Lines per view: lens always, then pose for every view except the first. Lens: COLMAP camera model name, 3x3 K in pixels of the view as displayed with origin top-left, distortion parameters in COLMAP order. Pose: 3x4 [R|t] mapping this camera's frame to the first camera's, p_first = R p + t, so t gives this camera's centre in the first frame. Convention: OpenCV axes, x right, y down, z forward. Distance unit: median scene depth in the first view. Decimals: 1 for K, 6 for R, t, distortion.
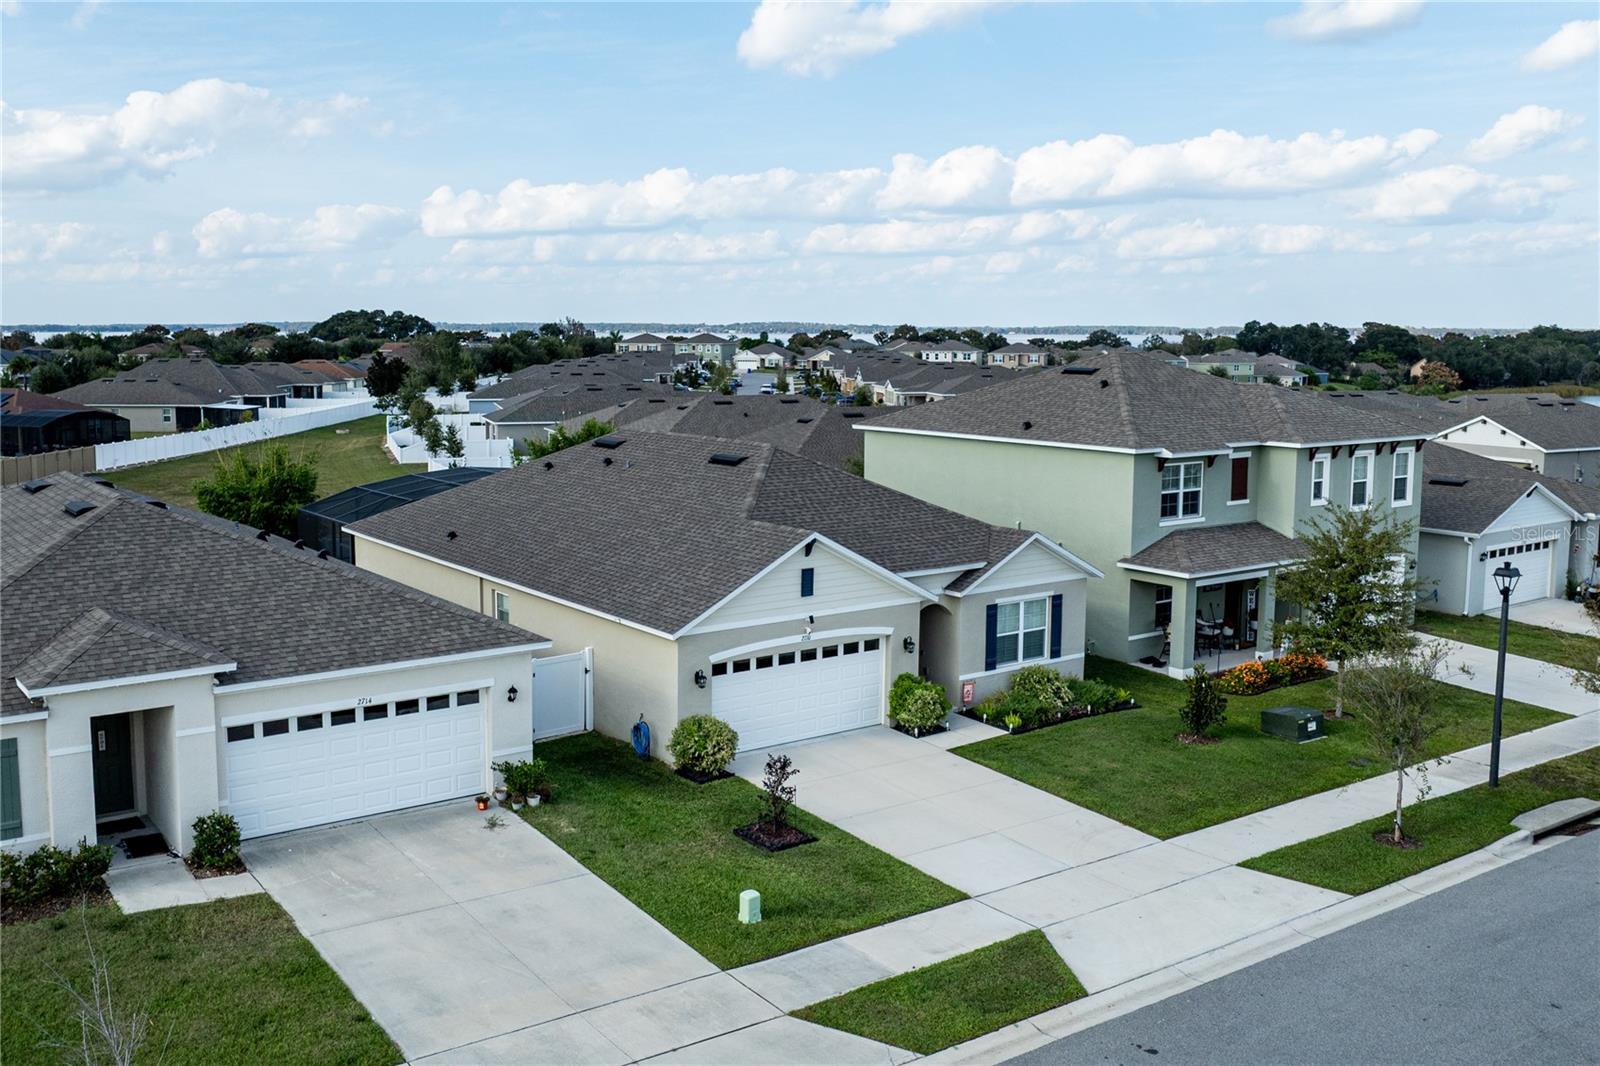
lens RADIAL K [[1455.5, 0, 743.3], [0, 1455.5, 497.3], [0, 0, 1]] dist [-0.013936, -0.015475]
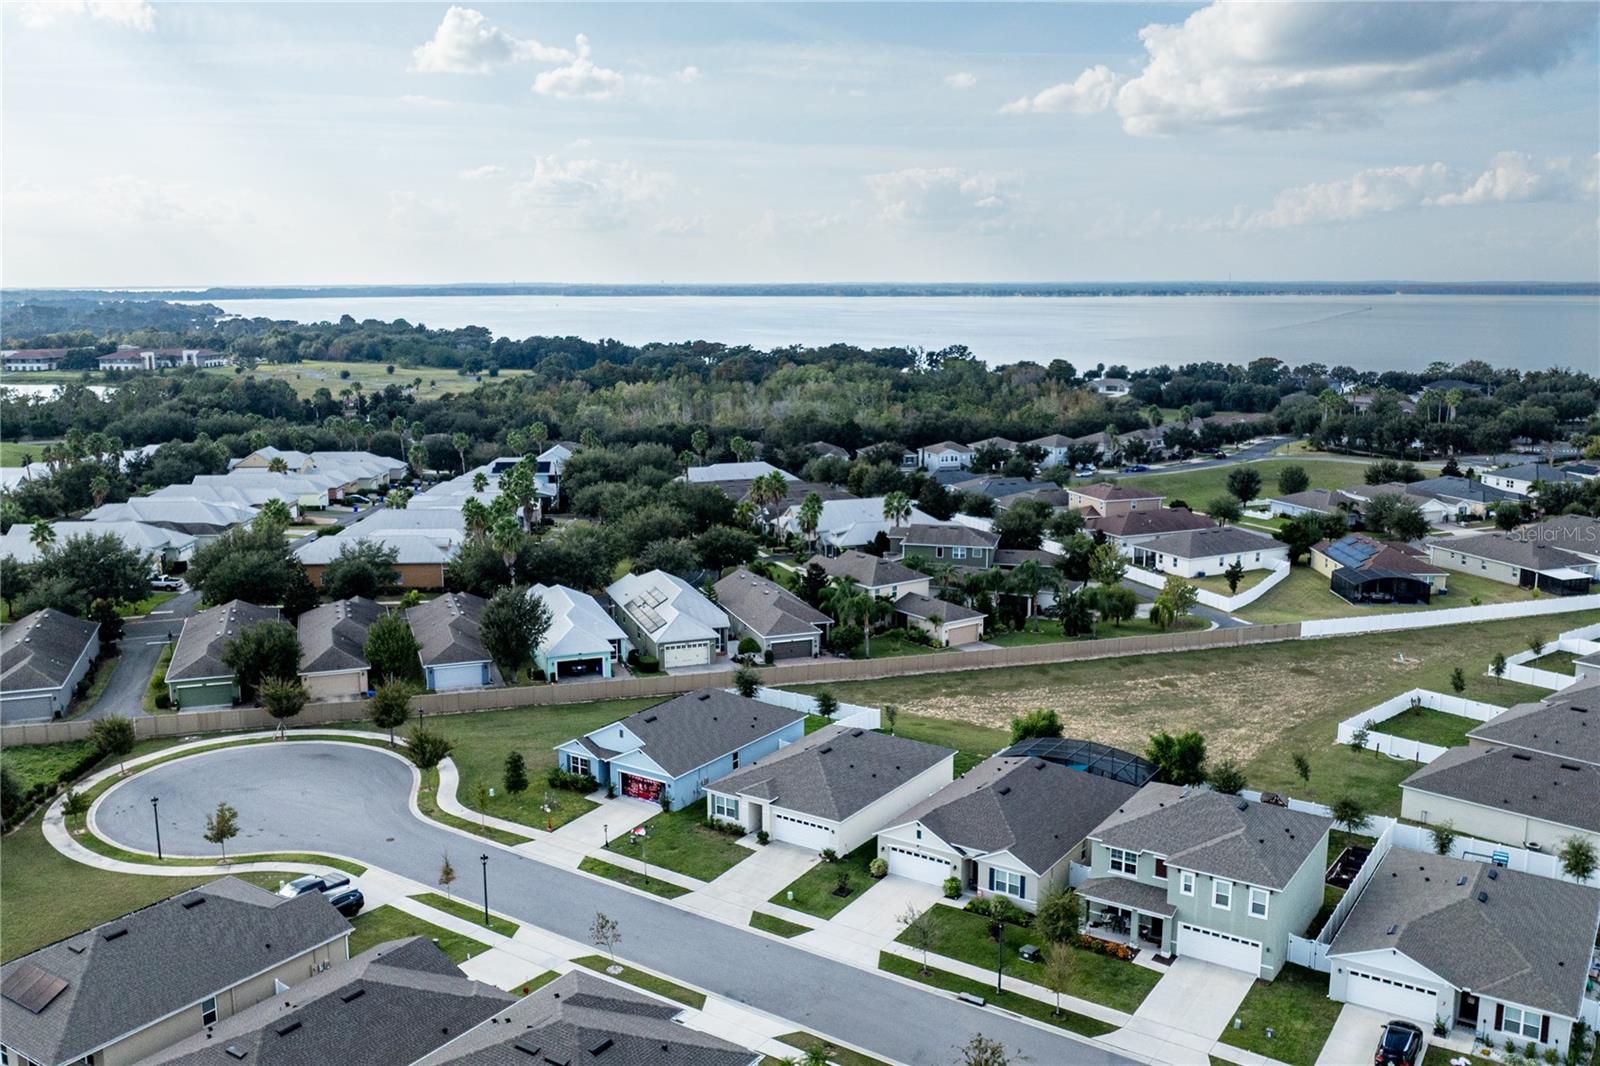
lens RADIAL K [[1348.0, 0, 770.5], [0, 1348.0, 538.4], [0, 0, 1]] dist [-0.019411, -0.002638]
pose [[0.340866, 0.164640, -0.925583, 2.491173], [-0.100515, 0.985285, 0.138243, -0.931984], [0.934723, 0.045913, 0.352399, -0.371445]]
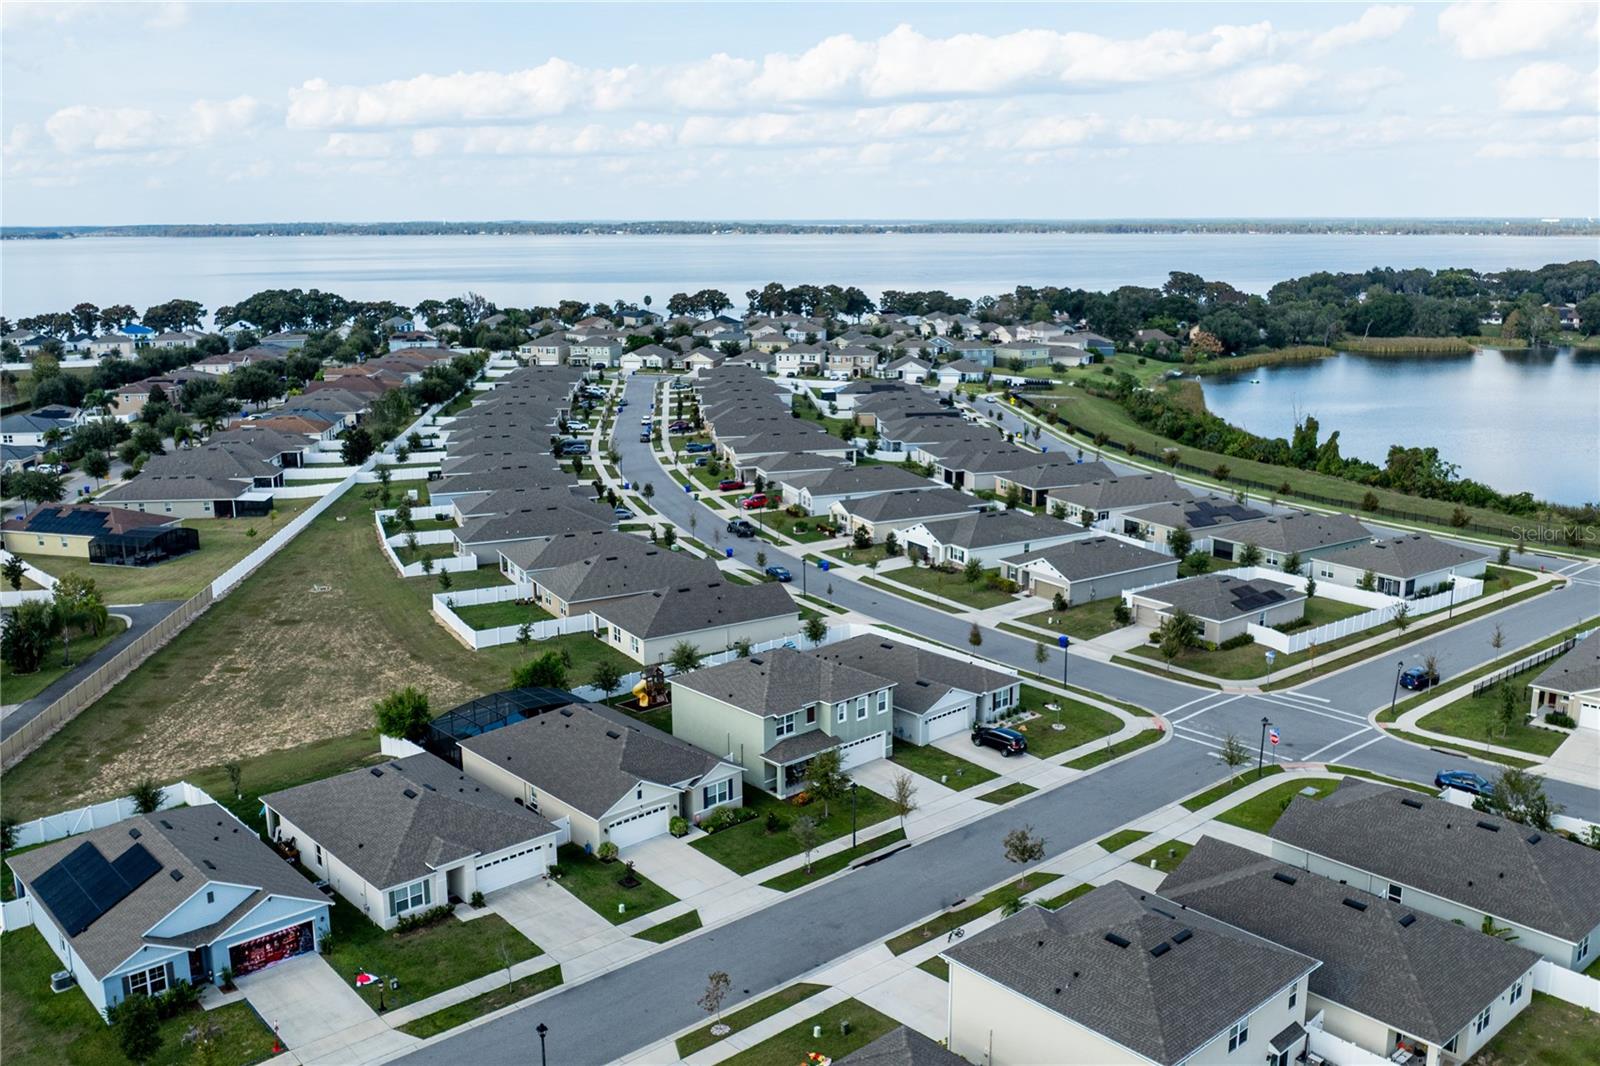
lens RADIAL K [[1415.4, 0, 782.9], [0, 1415.4, 531.2], [0, 0, 1]] dist [-0.015552, -0.015119]
pose [[0.994439, -0.037918, 0.098254, 0.070536], [0.027537, 0.994097, 0.104938, -0.783298], [-0.101653, -0.101649, 0.989613, -1.901390]]
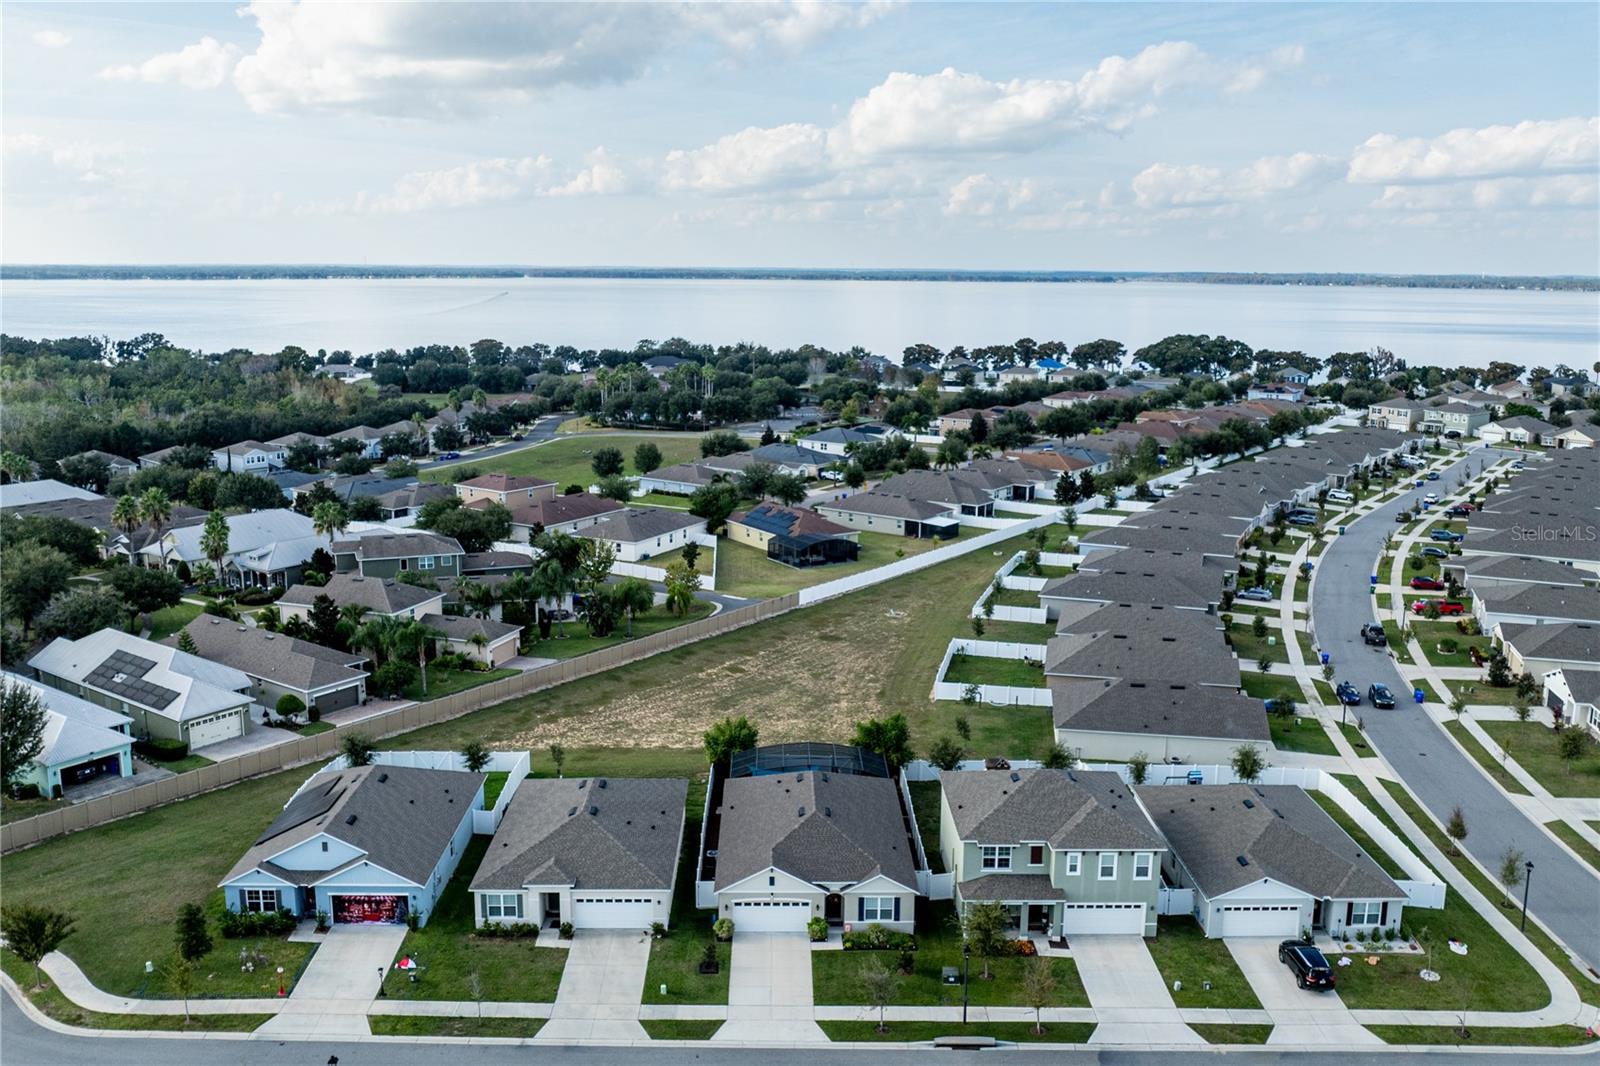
lens RADIAL K [[1348.0, 0, 770.5], [0, 1348.0, 538.4], [0, 0, 1]] dist [-0.019411, -0.002638]
pose [[0.816786, 0.109976, -0.566362, 1.428029], [-0.064947, 0.992951, 0.099148, -0.850340], [0.573274, -0.044199, 0.818171, -1.114584]]
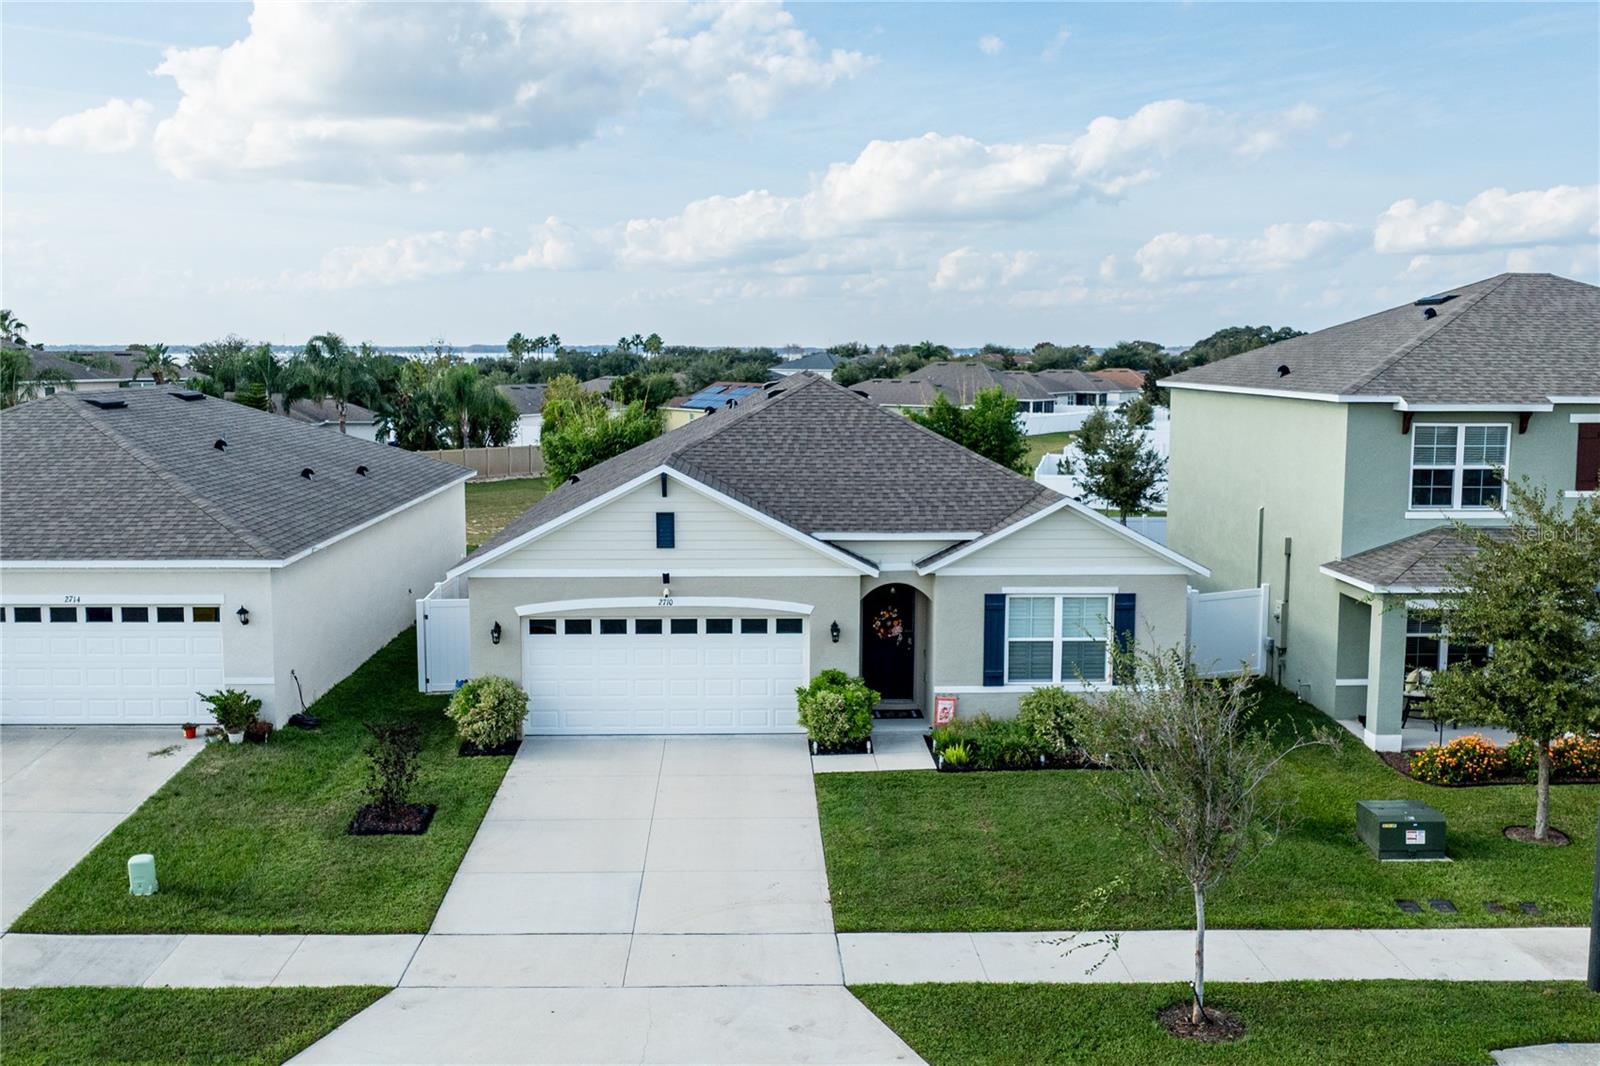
lens RADIAL K [[1513.9, 0, 800.0], [0, 1513.9, 533.0], [0, 0, 1]] dist [-0.017737, -0.025443]
pose [[0.839191, 0.066775, -0.539722, 0.522167], [-0.065116, 0.997631, 0.022181, 0.036203], [0.539925, 0.016531, 0.841551, 0.347173]]
